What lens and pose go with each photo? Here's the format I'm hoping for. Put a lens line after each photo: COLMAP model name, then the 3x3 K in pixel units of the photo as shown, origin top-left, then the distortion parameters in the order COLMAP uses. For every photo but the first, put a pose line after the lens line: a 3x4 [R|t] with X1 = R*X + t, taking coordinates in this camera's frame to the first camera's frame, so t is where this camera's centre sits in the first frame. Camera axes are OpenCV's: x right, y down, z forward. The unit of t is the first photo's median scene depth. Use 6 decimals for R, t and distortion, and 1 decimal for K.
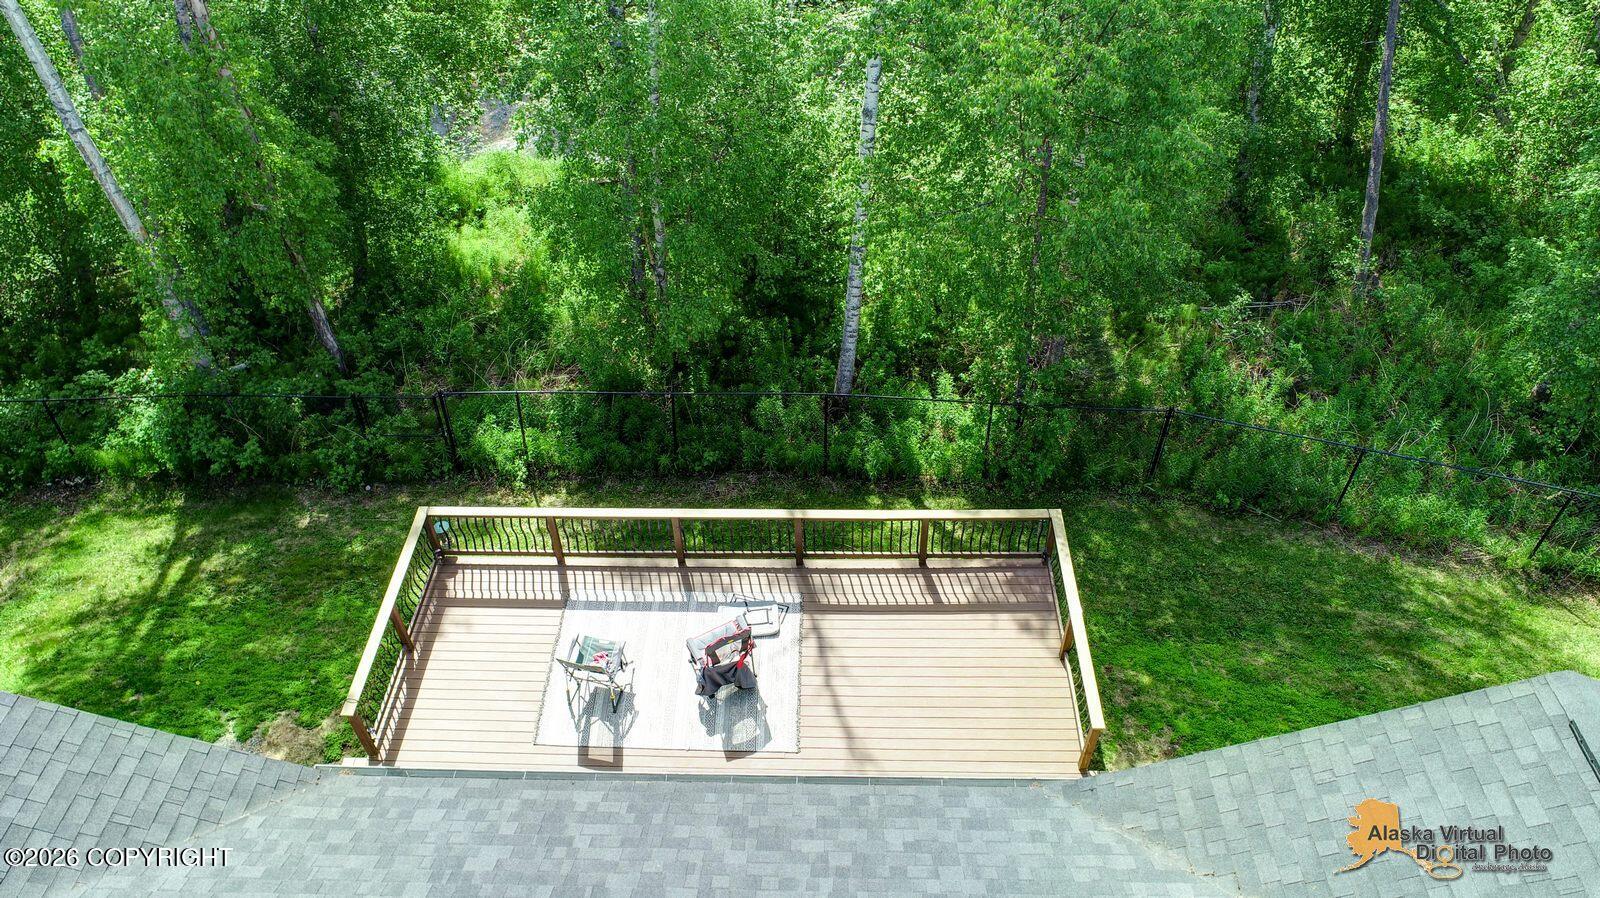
lens RADIAL K [[1078.6, 0, 800.0], [0, 1078.6, 449.0], [0, 0, 1]] dist [-0.012867, 0.000661]
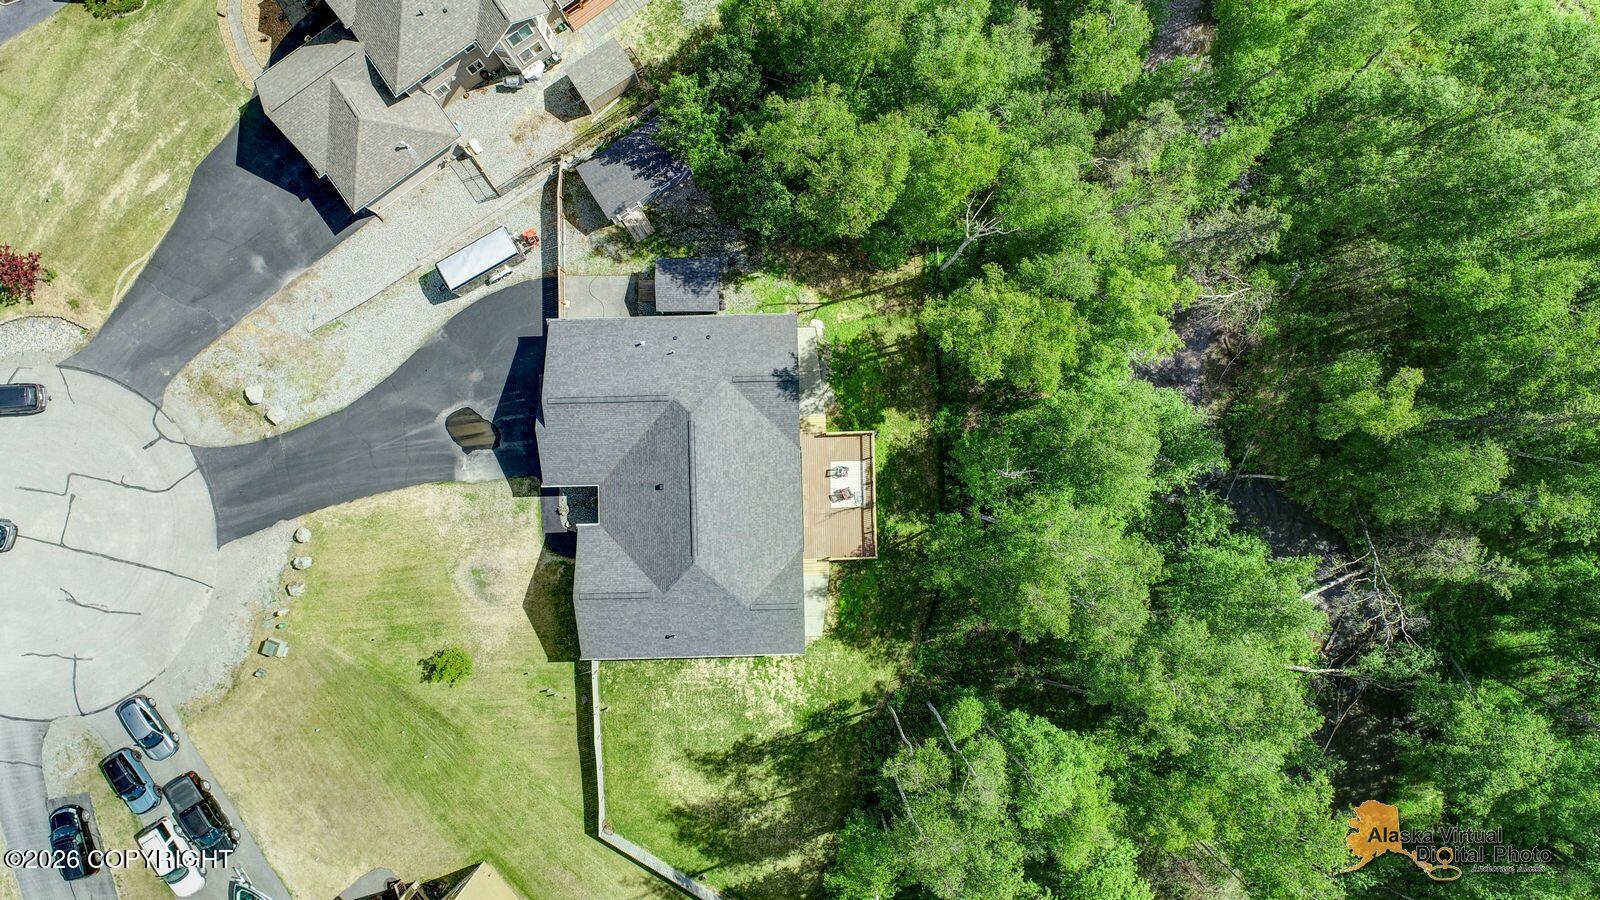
lens RADIAL K [[1078.6, 0, 800.0], [0, 1078.6, 450.0], [0, 0, 1]] dist [-0.012867, 0.000661]
pose [[0.049474, 0.997962, -0.040313, -0.062683], [-0.709388, 0.063524, 0.701950, -2.754487], [0.703080, -0.006131, 0.711084, -2.383325]]
